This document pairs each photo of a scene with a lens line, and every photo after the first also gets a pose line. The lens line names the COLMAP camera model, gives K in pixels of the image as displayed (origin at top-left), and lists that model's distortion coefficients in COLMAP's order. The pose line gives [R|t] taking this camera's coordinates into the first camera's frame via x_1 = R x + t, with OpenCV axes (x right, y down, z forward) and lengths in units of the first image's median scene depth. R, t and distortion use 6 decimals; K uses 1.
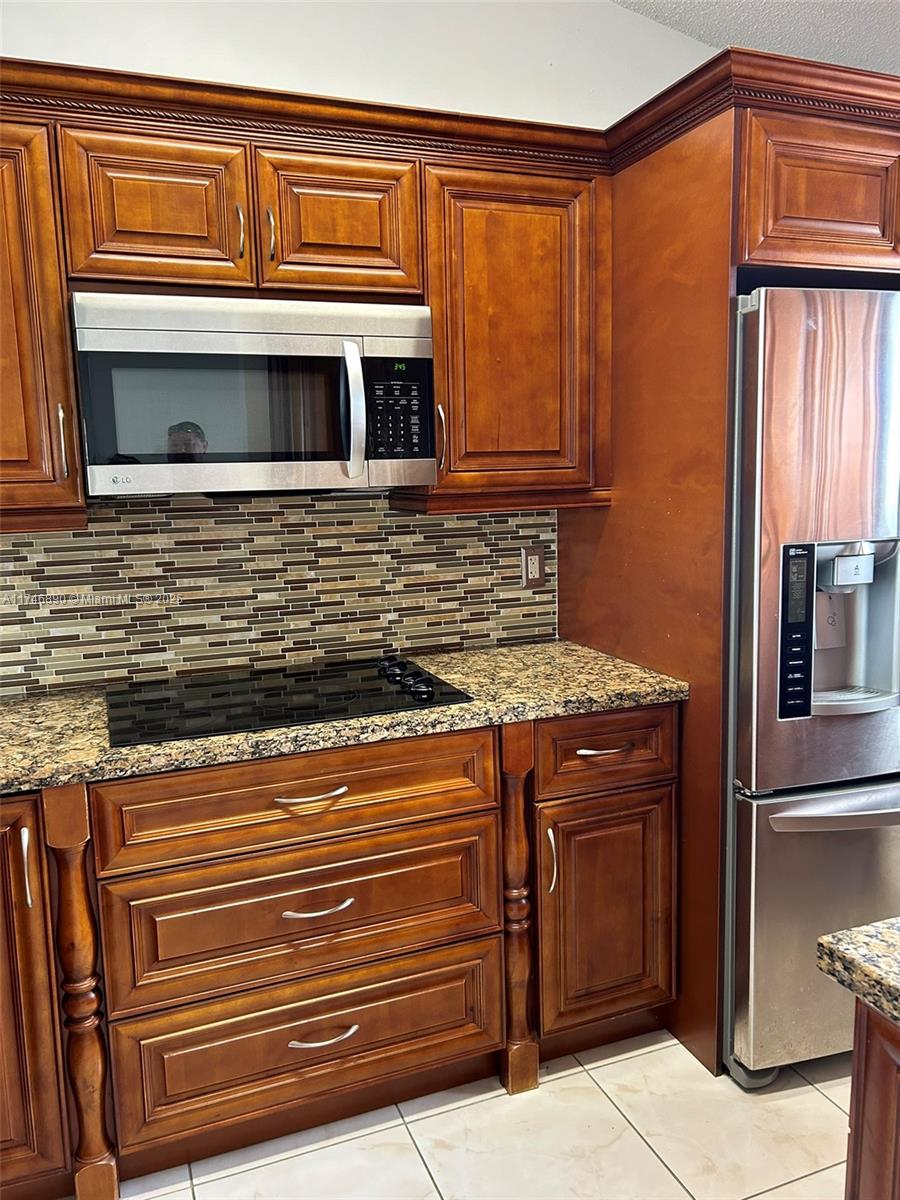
lens RADIAL K [[908.9, 0, 447.2], [0, 908.9, 592.1], [0, 0, 1]] dist [0.042837, -0.048201]
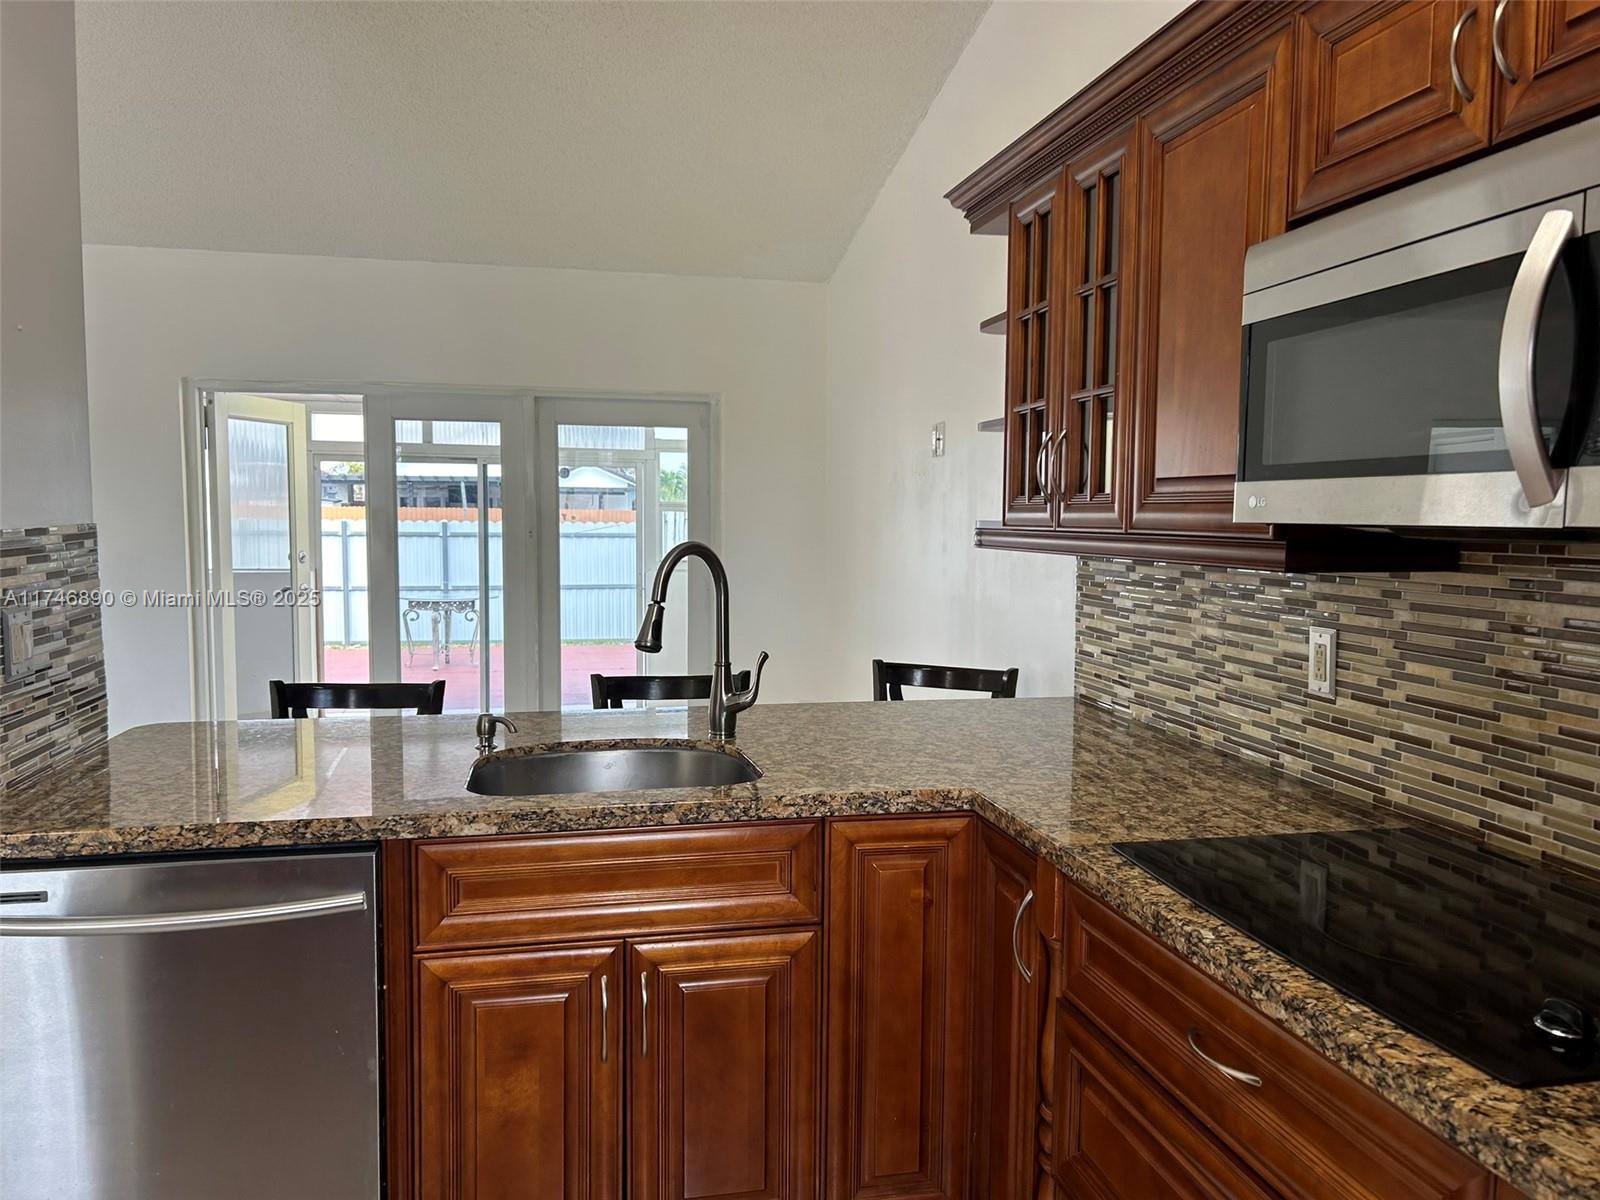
lens RADIAL K [[1211.8, 0, 799.6], [0, 1211.8, 603.1], [0, 0, 1]] dist [0.042837, -0.048201]
pose [[-0.164155, 0.097845, -0.981570, 0.565336], [-0.139302, 0.982797, 0.121264, -0.101897], [0.976549, 0.156641, -0.147701, 0.741408]]
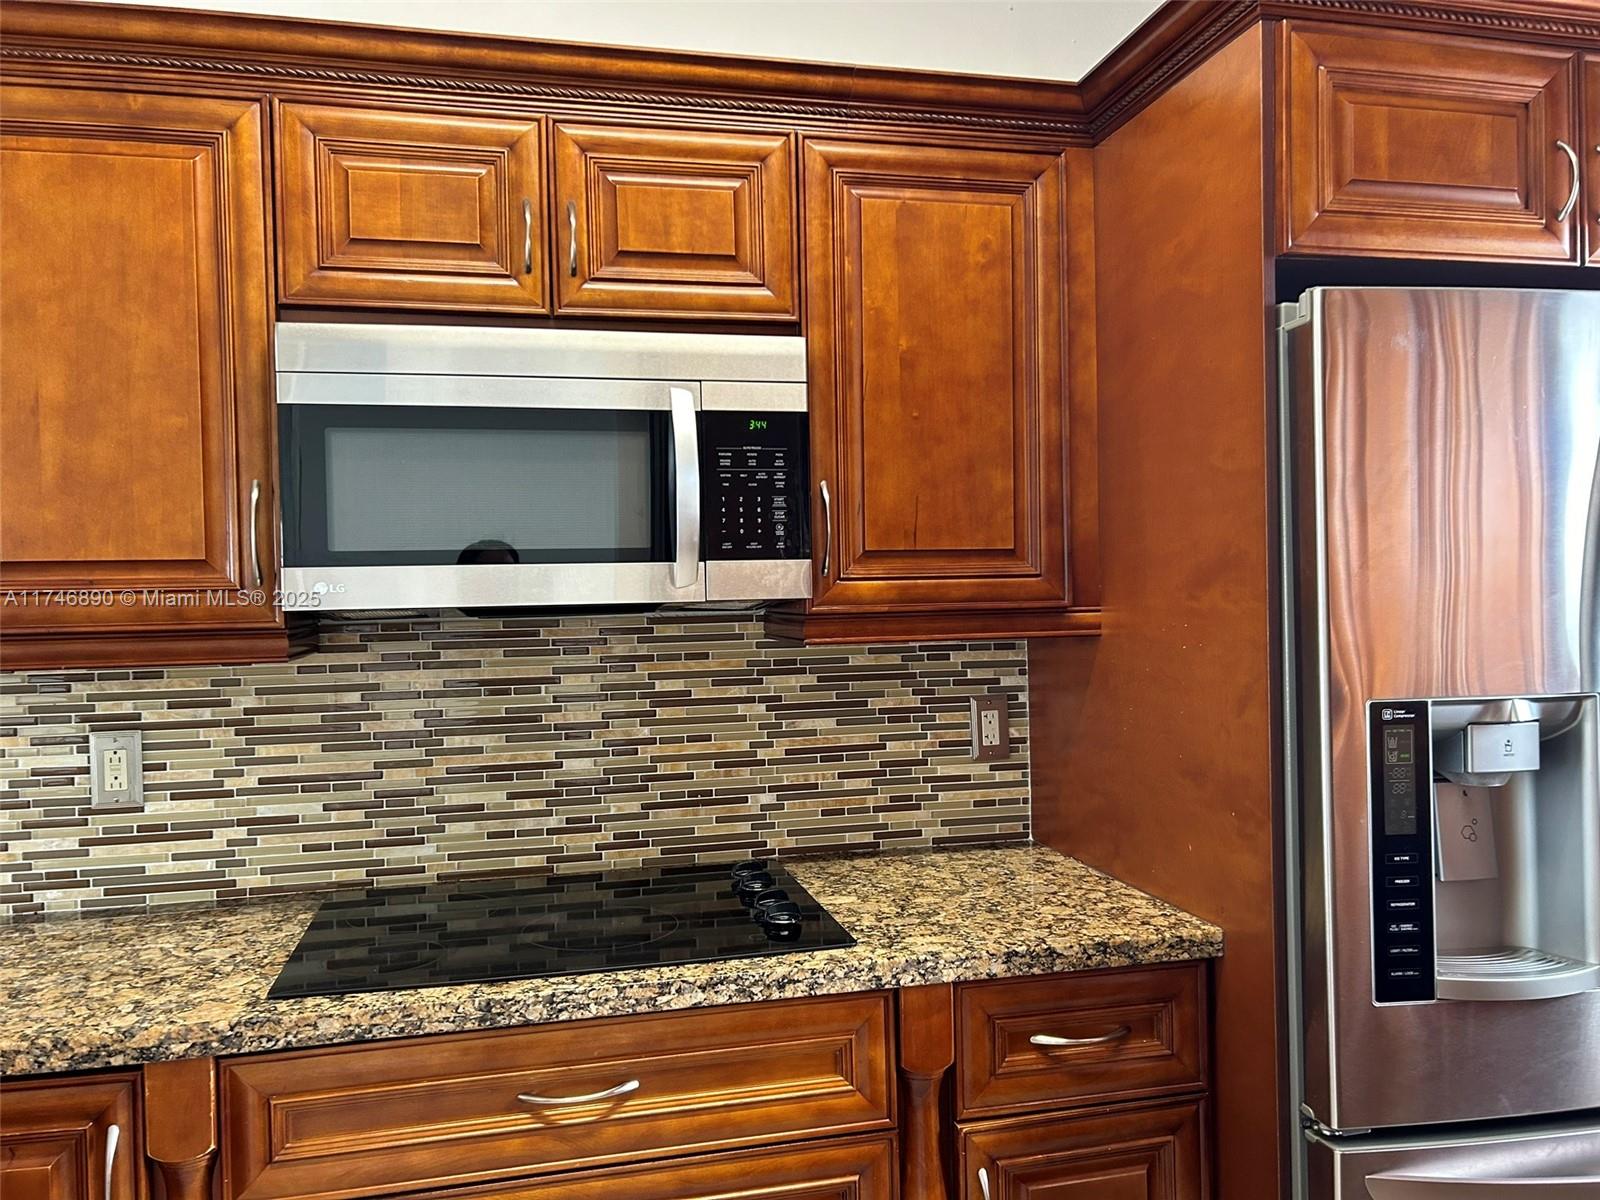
lens RADIAL K [[1211.8, 0, 792.2], [0, 1211.8, 600.0], [0, 0, 1]] dist [0.042837, -0.048201]
pose [[0.989617, 0.005487, -0.143621, 0.103213], [-0.023564, 0.991943, -0.124472, -0.009329], [0.141781, 0.126564, 0.981774, 0.148495]]
